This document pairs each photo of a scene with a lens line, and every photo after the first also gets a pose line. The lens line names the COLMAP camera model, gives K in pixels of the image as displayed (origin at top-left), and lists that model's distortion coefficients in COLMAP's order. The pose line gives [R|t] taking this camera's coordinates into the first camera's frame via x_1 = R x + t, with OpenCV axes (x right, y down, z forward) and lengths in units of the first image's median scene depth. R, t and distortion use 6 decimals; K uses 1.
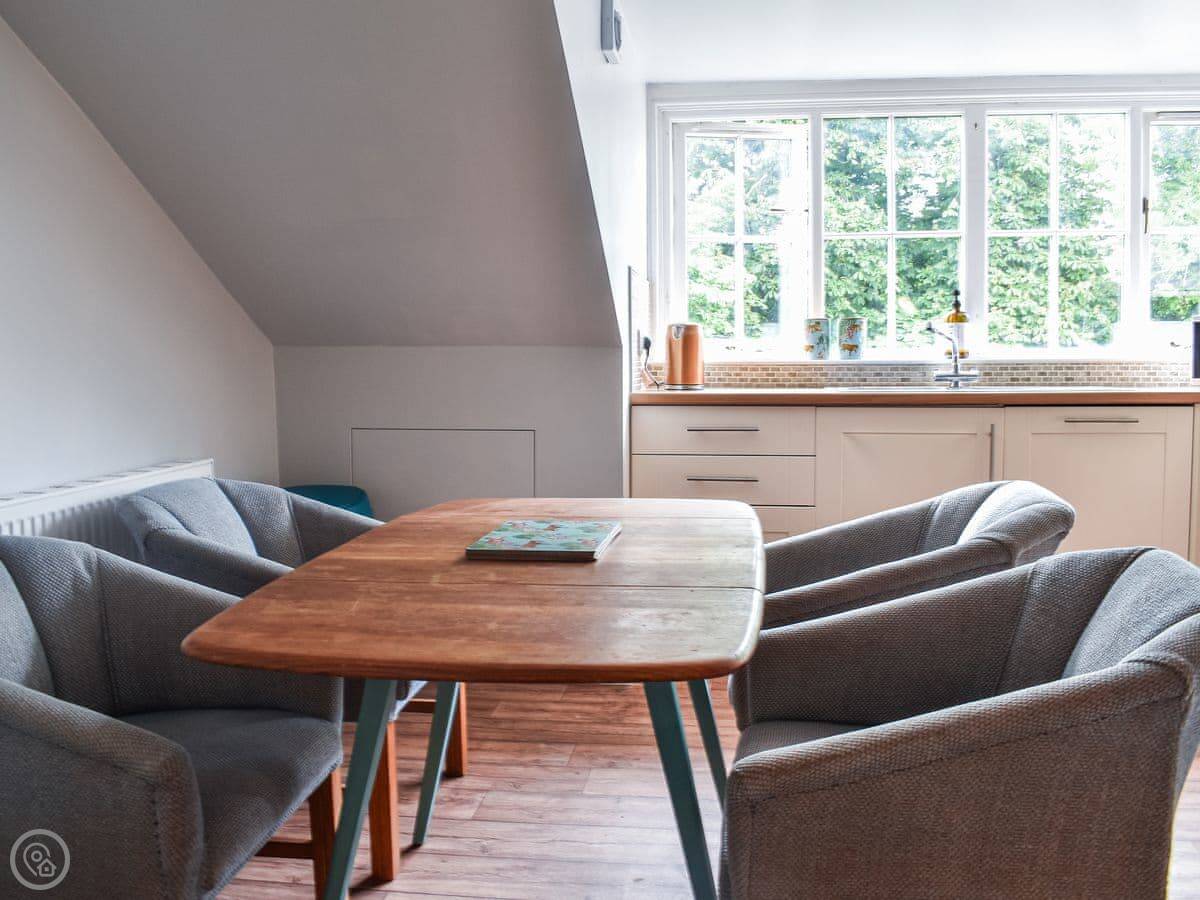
lens RADIAL K [[1107.0, 0, 600.0], [0, 1107.0, 450.0], [0, 0, 1]] dist [-0.094566, 0.008252]
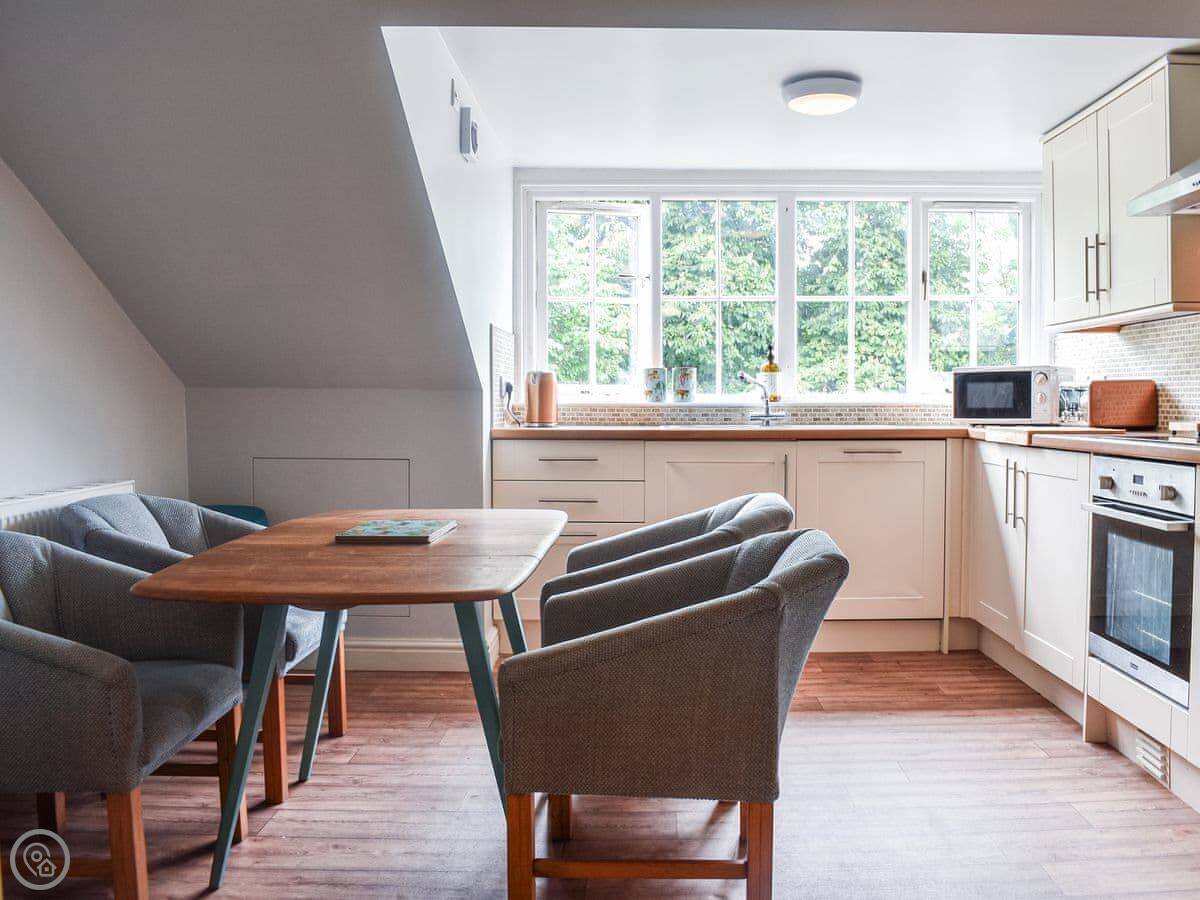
lens RADIAL K [[1078.6, 0, 655.6], [0, 1078.6, 452.7], [0, 0, 1]] dist [-0.092132, 0.015277]
pose [[0.990409, 0.001217, 0.138160, 0.044721], [0.003772, 0.999350, -0.035842, 0.017439], [-0.138114, 0.036020, 0.989761, -0.188299]]
